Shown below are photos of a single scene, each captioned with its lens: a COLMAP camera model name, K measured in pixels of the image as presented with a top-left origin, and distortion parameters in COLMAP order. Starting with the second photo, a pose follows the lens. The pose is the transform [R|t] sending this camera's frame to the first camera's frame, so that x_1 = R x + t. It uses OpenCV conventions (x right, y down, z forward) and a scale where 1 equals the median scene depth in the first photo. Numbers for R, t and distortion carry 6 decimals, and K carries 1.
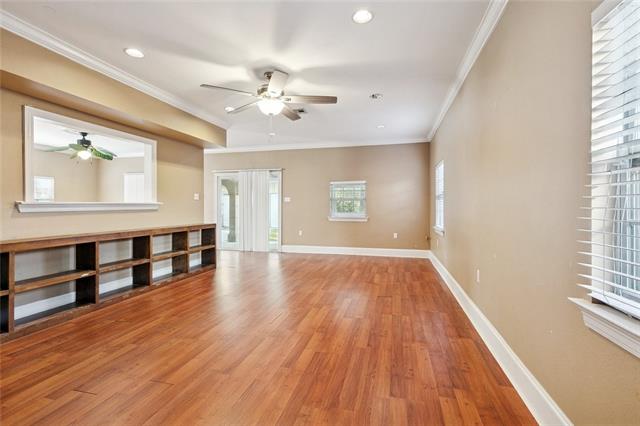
lens RADIAL K [[293.9, 0, 320.4], [0, 293.9, 207.4], [0, 0, 1]] dist [0.001200, 0.000249]
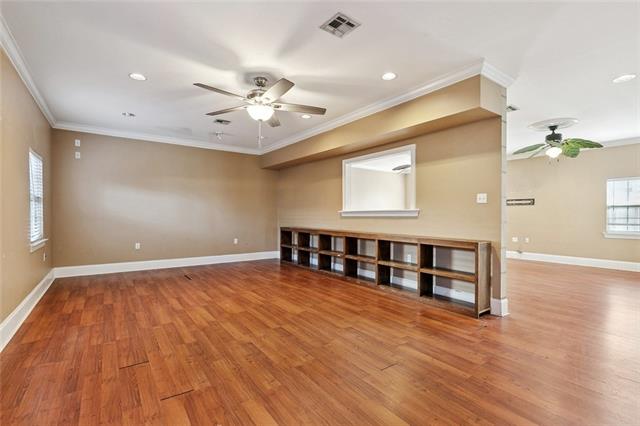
lens RADIAL K [[293.9, 0, 323.0], [0, 293.9, 217.6], [0, 0, 1]] dist [0.001200, 0.000249]
pose [[-0.630958, 0.010123, -0.775751, 0.447059], [-0.003686, 0.999864, 0.016045, -0.004609], [0.775808, 0.012983, -0.630835, 1.706882]]
